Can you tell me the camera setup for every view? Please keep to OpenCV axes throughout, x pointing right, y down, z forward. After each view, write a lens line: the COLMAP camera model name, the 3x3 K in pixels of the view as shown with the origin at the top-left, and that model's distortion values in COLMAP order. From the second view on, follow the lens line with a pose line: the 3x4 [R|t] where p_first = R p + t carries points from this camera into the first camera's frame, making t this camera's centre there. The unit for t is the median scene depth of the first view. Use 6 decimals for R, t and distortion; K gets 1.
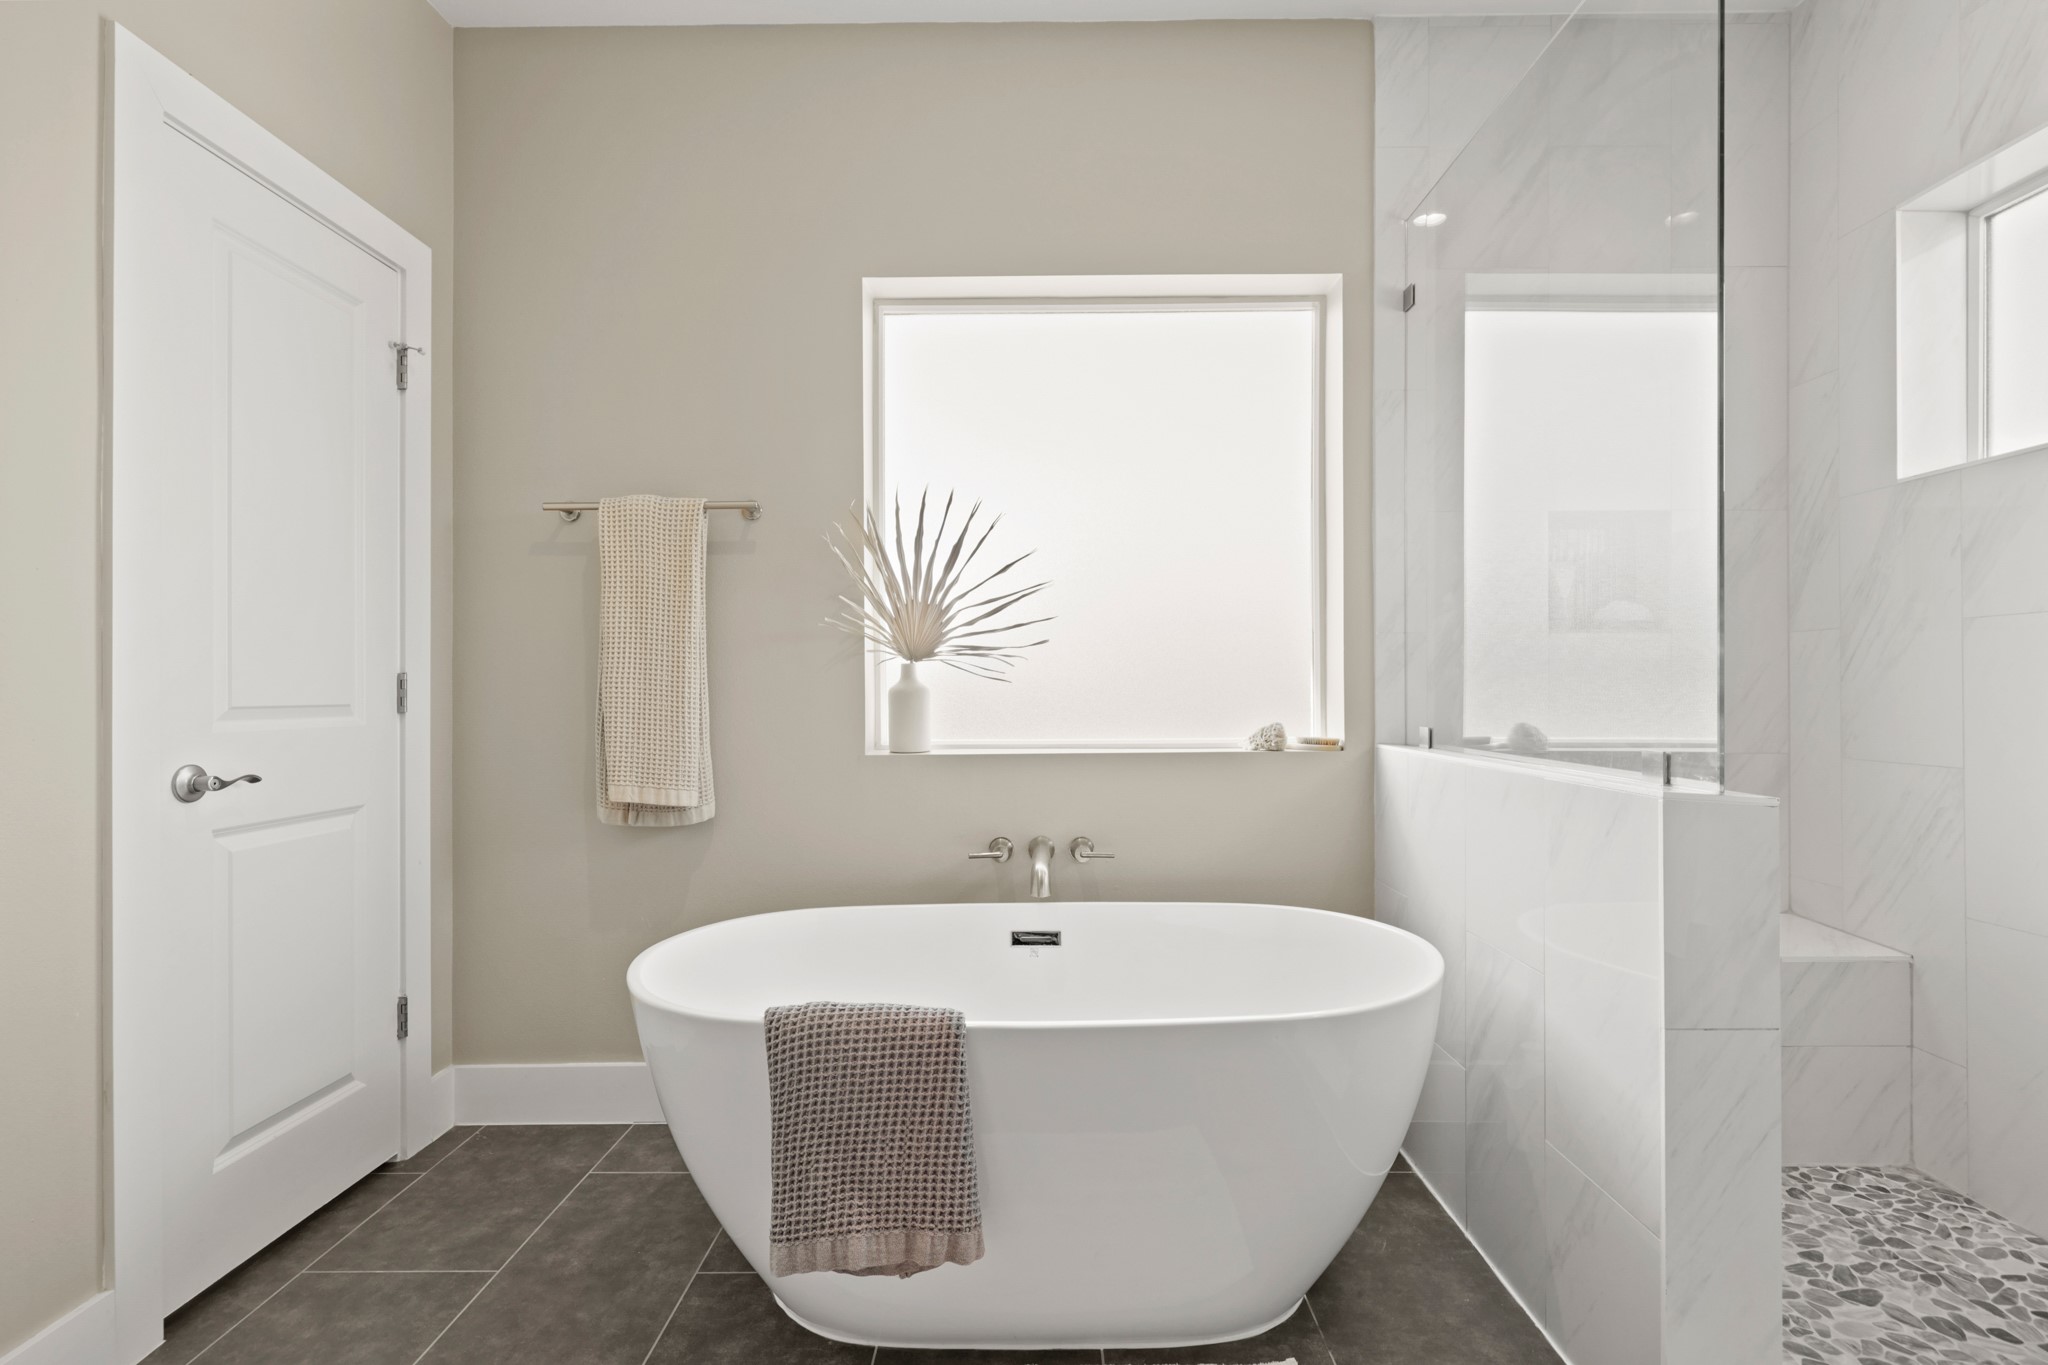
lens RADIAL K [[1045.8, 0, 1024.0], [0, 1045.8, 682.5], [0, 0, 1]] dist [0.035464, 0.000174]
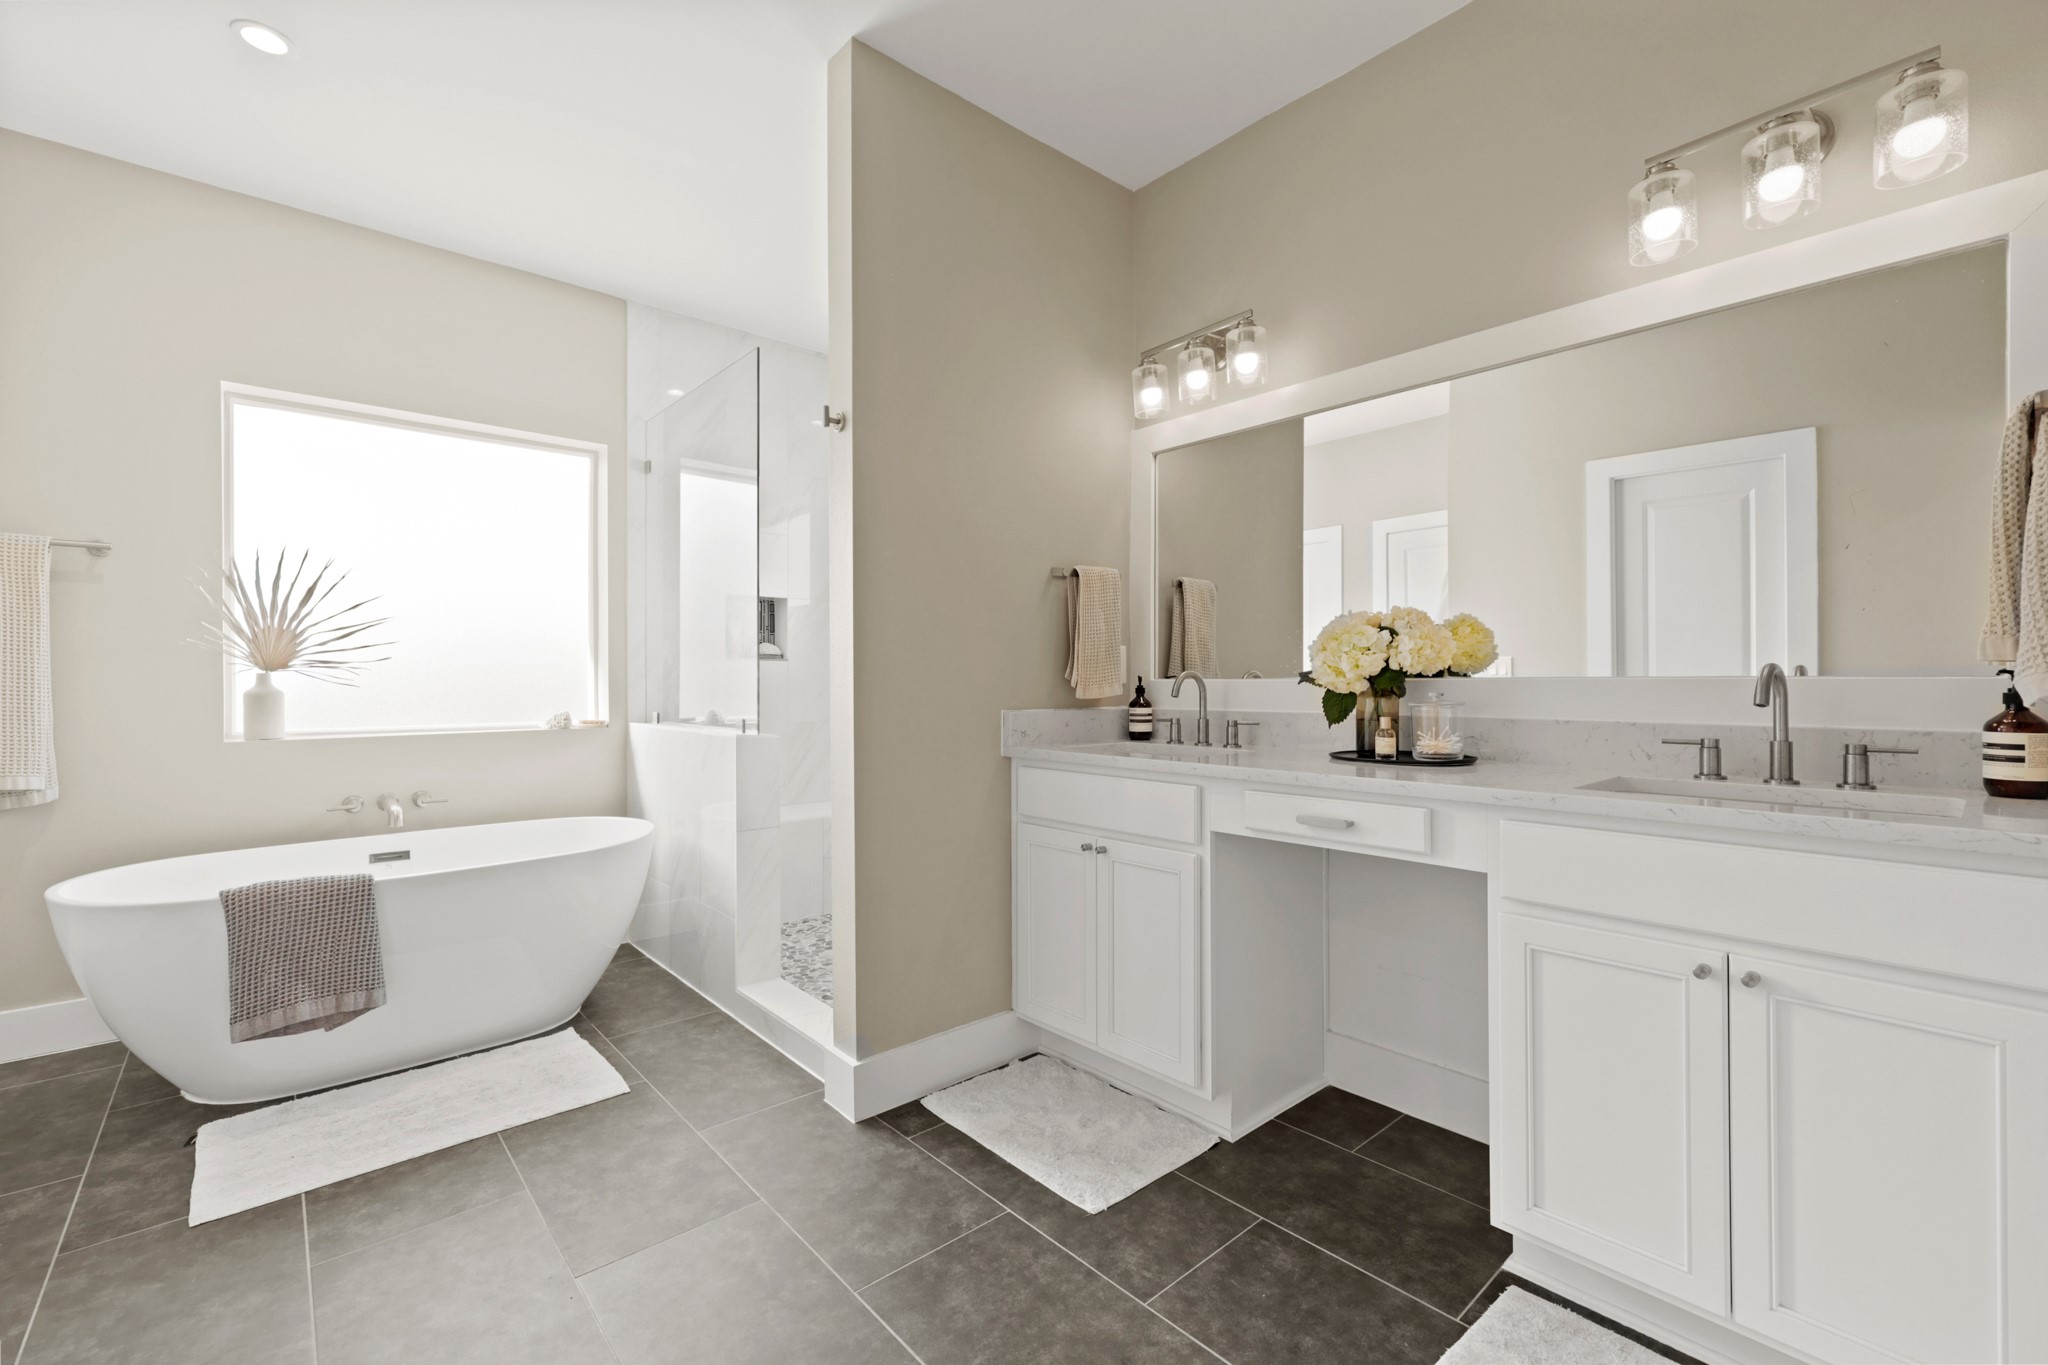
lens RADIAL K [[860.7, 0, 1024.0], [0, 860.7, 682.5], [0, 0, 1]] dist [0.001224, -0.005184]
pose [[0.749186, 0.000909, 0.662359, -0.111126], [-0.003552, 0.999990, 0.002645, -0.012698], [-0.662350, -0.004334, 0.749182, -0.476917]]
